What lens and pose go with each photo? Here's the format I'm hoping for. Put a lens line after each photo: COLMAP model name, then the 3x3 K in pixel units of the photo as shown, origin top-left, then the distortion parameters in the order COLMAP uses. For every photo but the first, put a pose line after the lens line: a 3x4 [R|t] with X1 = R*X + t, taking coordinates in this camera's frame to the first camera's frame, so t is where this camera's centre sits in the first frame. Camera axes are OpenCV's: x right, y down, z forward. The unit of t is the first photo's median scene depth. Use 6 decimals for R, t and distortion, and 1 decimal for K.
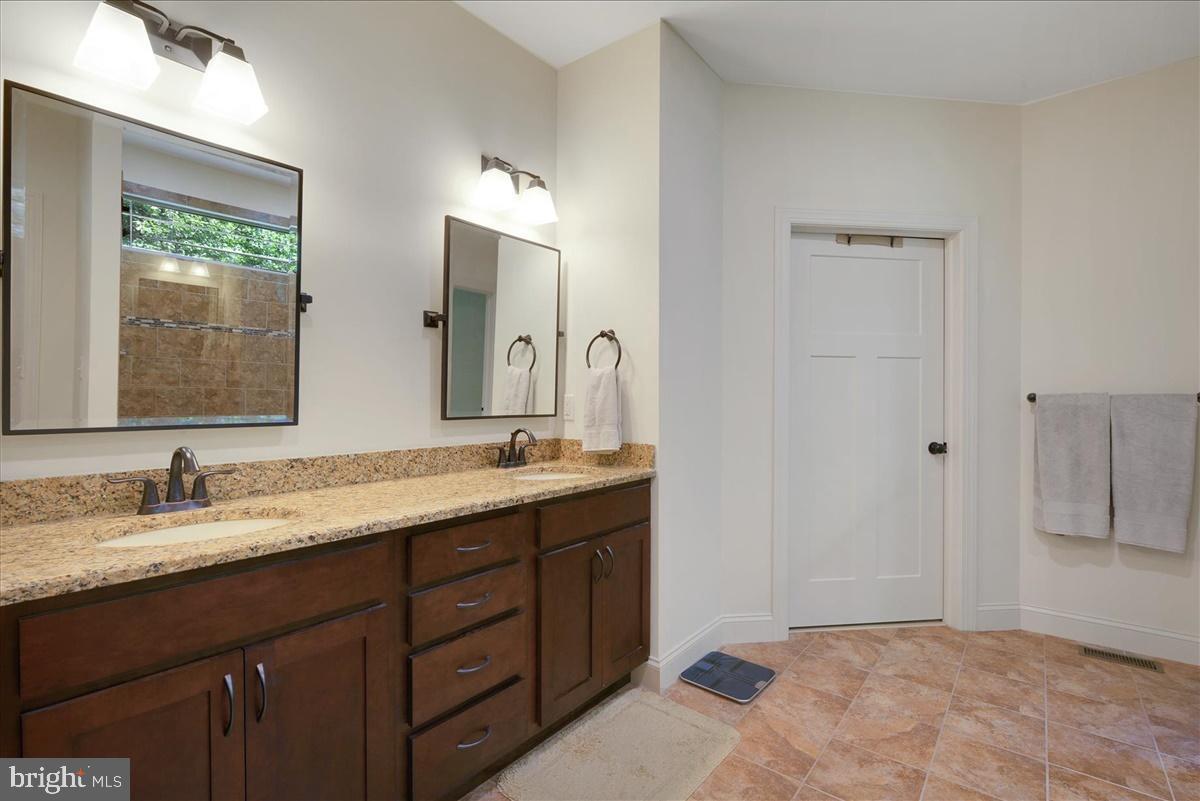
lens RADIAL K [[540.3, 0, 592.7], [0, 540.3, 398.6], [0, 0, 1]] dist [-0.003202, -0.002142]
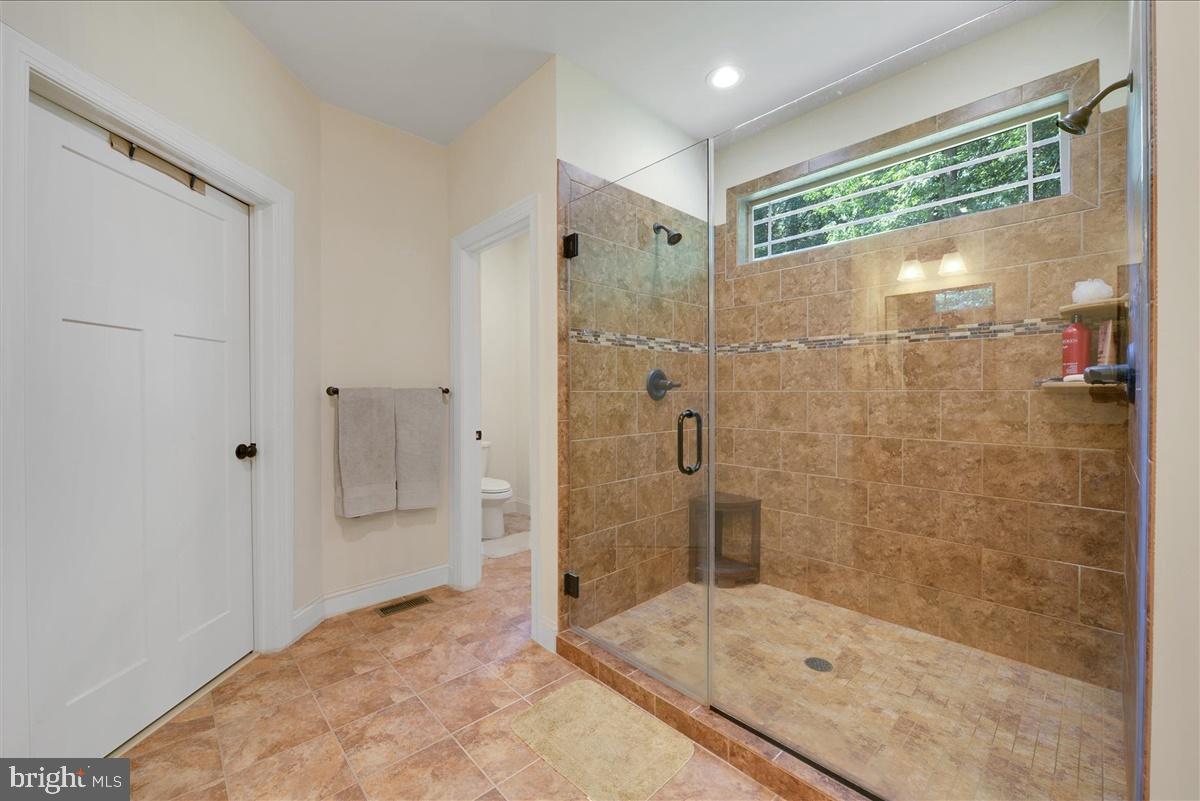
lens RADIAL K [[478.8, 0, 606.1], [0, 478.8, 395.3], [0, 0, 1]] dist [-0.012127, 0.000601]
pose [[0.124296, -0.011628, 0.992177, -0.029241], [0.002356, 0.999932, 0.011423, -0.003100], [-0.992242, 0.000918, 0.124315, 0.405011]]
